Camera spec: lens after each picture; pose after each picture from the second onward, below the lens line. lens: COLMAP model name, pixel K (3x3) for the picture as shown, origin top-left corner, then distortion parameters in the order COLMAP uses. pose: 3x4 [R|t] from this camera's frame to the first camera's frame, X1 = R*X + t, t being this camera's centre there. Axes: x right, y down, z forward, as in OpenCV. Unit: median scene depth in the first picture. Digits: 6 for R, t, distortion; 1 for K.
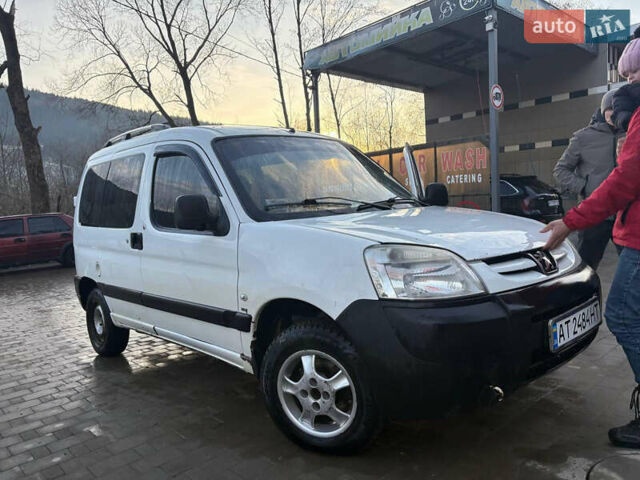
lens RADIAL K [[494.9, 0, 321.0], [0, 494.9, 242.4], [0, 0, 1]] dist [0.045134, -0.053056]
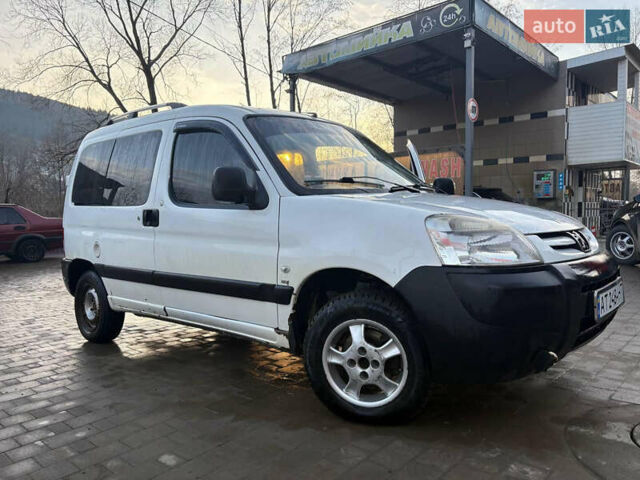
lens RADIAL K [[494.9, 0, 325.6], [0, 494.9, 238.2], [0, 0, 1]] dist [0.045134, -0.053056]
pose [[0.993489, 0.039451, 0.106883, -0.130049], [-0.036025, 0.998779, -0.033803, 0.055657], [-0.108086, 0.029732, 0.993697, -0.000702]]
